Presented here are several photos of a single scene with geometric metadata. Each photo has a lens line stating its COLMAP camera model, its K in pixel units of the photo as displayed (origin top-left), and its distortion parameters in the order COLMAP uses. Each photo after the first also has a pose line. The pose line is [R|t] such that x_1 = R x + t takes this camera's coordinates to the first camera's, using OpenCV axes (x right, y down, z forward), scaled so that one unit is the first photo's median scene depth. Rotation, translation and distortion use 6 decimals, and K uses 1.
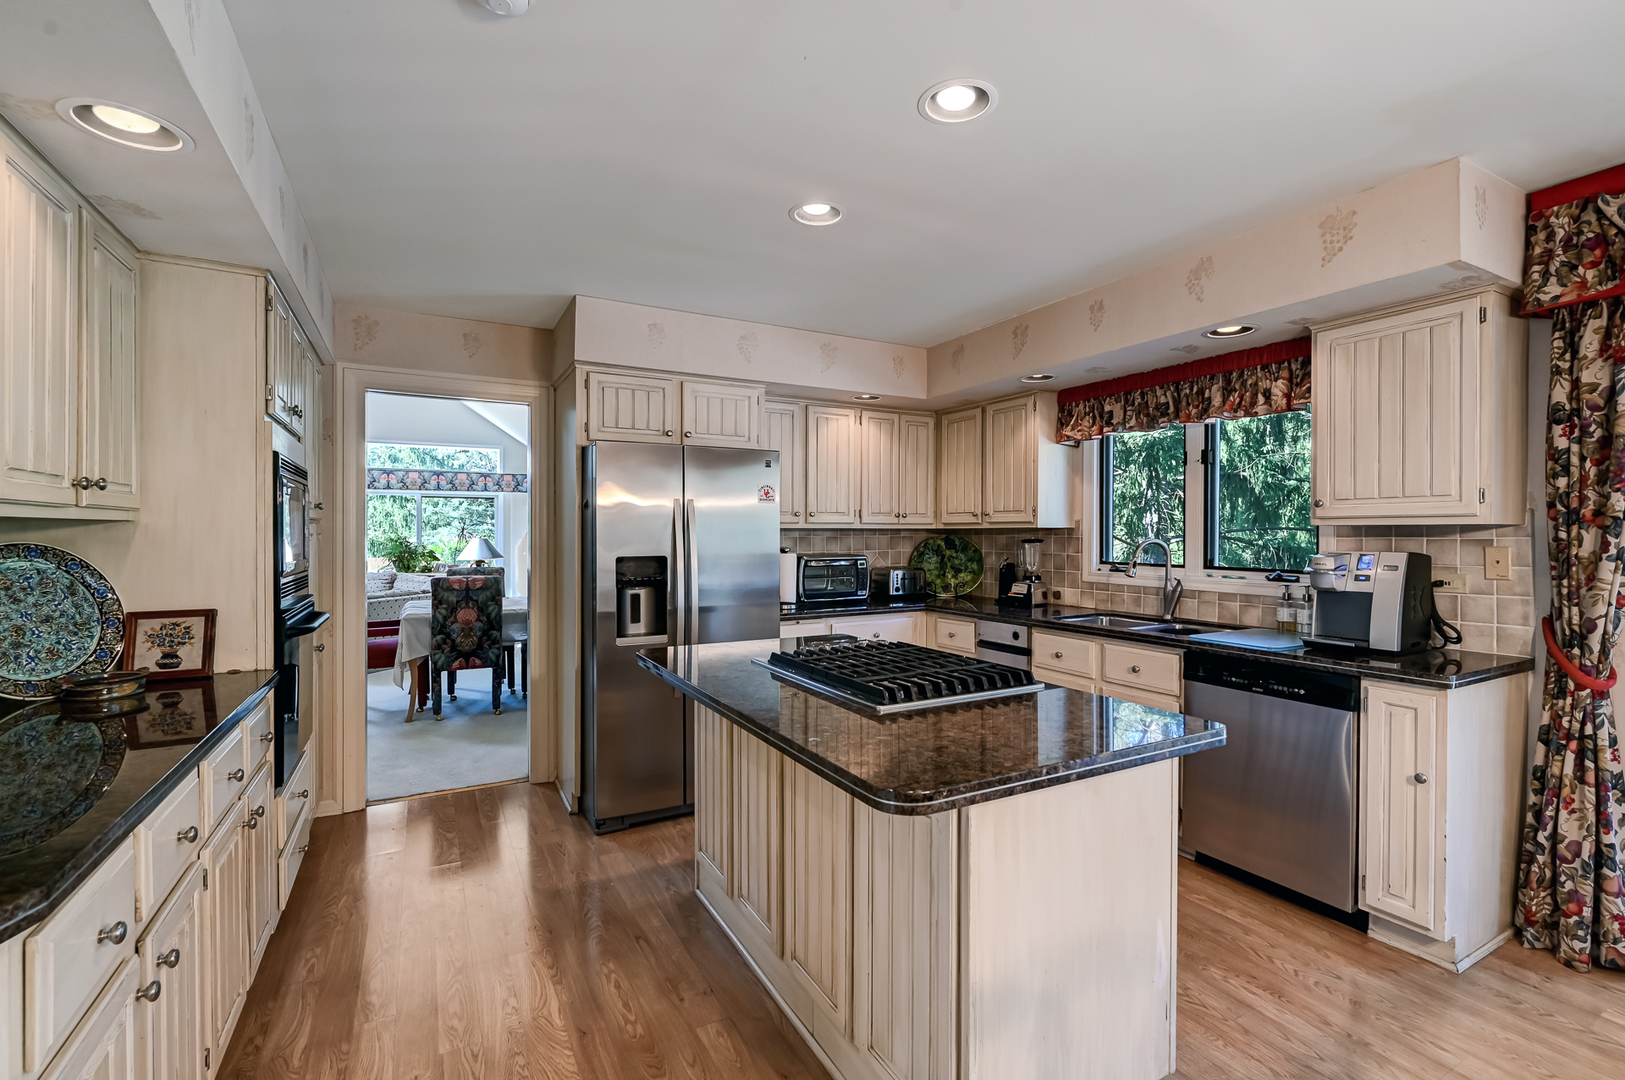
lens RADIAL K [[730.4, 0, 812.5], [0, 730.4, 540.0], [0, 0, 1]] dist [0.000433, 0.000102]
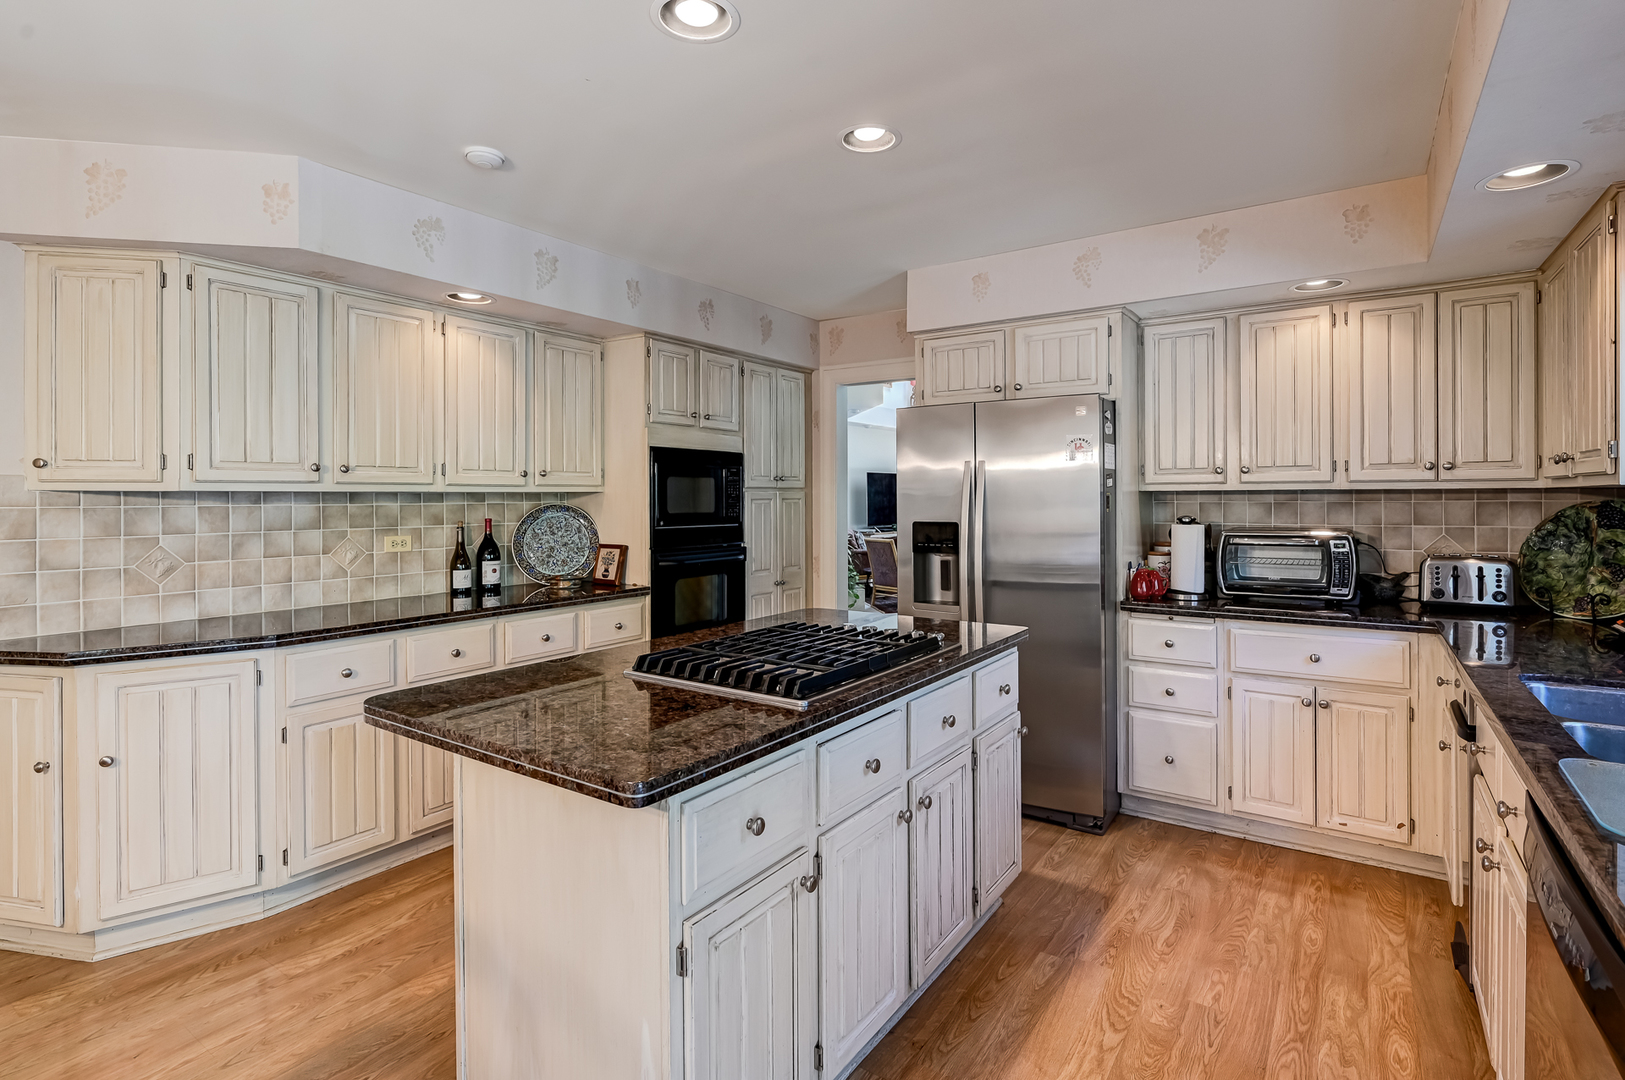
lens RADIAL K [[774.5, 0, 815.0], [0, 774.5, 500.3], [0, 0, 1]] dist [-0.022206, 0.000081]
pose [[0.452130, -0.001994, -0.891950, 0.558595], [-0.006406, 0.999964, -0.005483, 0.000083], [0.891929, 0.008193, 0.452101, 0.356974]]
